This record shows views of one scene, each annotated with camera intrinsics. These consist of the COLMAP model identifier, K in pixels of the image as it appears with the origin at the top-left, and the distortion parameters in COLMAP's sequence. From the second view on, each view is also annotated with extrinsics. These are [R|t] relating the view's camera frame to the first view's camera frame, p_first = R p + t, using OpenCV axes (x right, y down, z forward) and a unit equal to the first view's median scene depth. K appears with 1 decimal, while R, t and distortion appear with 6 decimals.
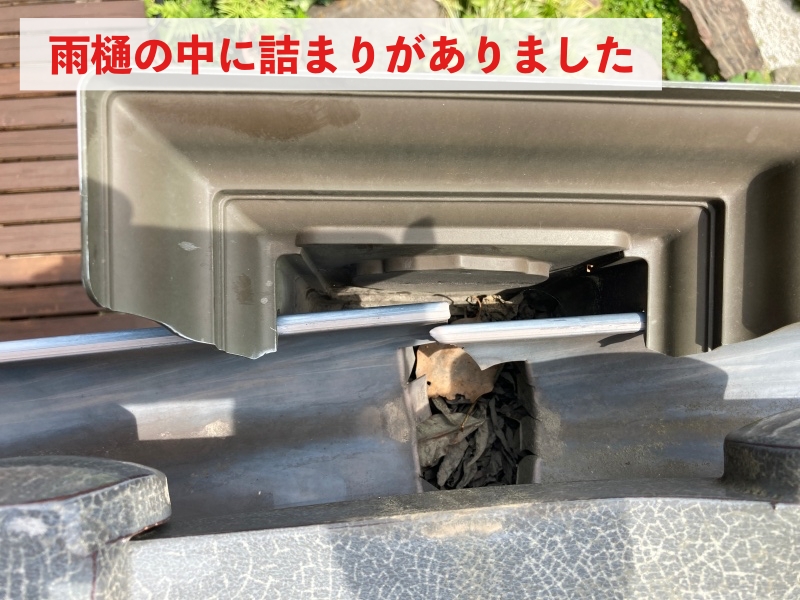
lens RADIAL K [[637.4, 0, 378.5], [0, 637.4, 301.0], [0, 0, 1]] dist [-0.031308, 0.030241]
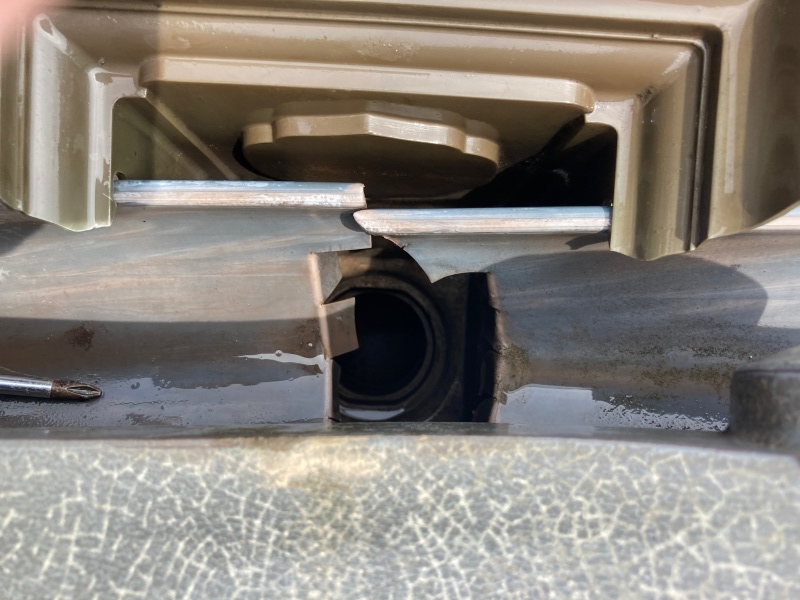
lens RADIAL K [[637.4, 0, 387.2], [0, 637.4, 277.9], [0, 0, 1]] dist [-0.031308, 0.030241]
pose [[0.996824, 0.068260, -0.041027, 0.222184], [-0.067952, 0.997649, 0.008850, 0.155672], [0.041535, -0.006034, 0.999119, 0.347426]]
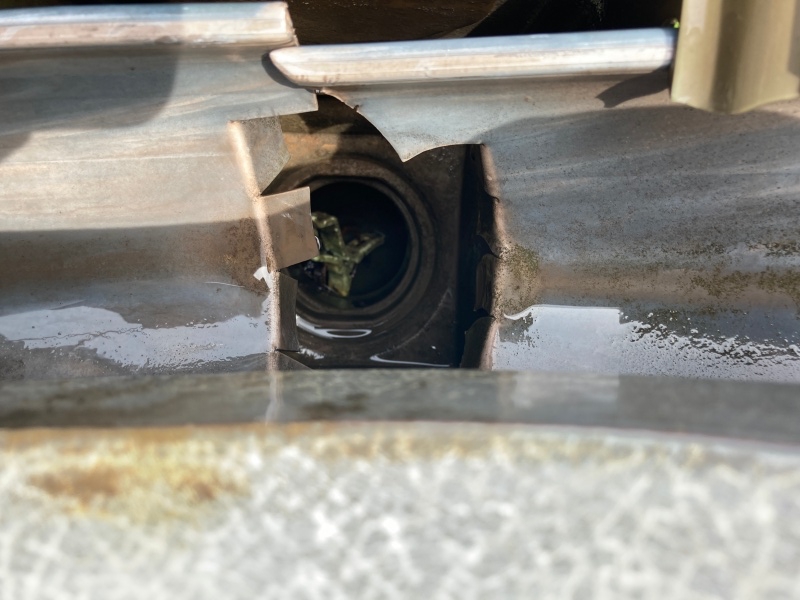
lens RADIAL K [[637.4, 0, 396.3], [0, 637.4, 300.7], [0, 0, 1]] dist [-0.031308, 0.030241]
pose [[0.997555, 0.052101, -0.046585, 0.299824], [-0.041534, 0.978002, 0.204417, 0.179372], [0.056211, -0.201983, 0.977775, 0.685411]]
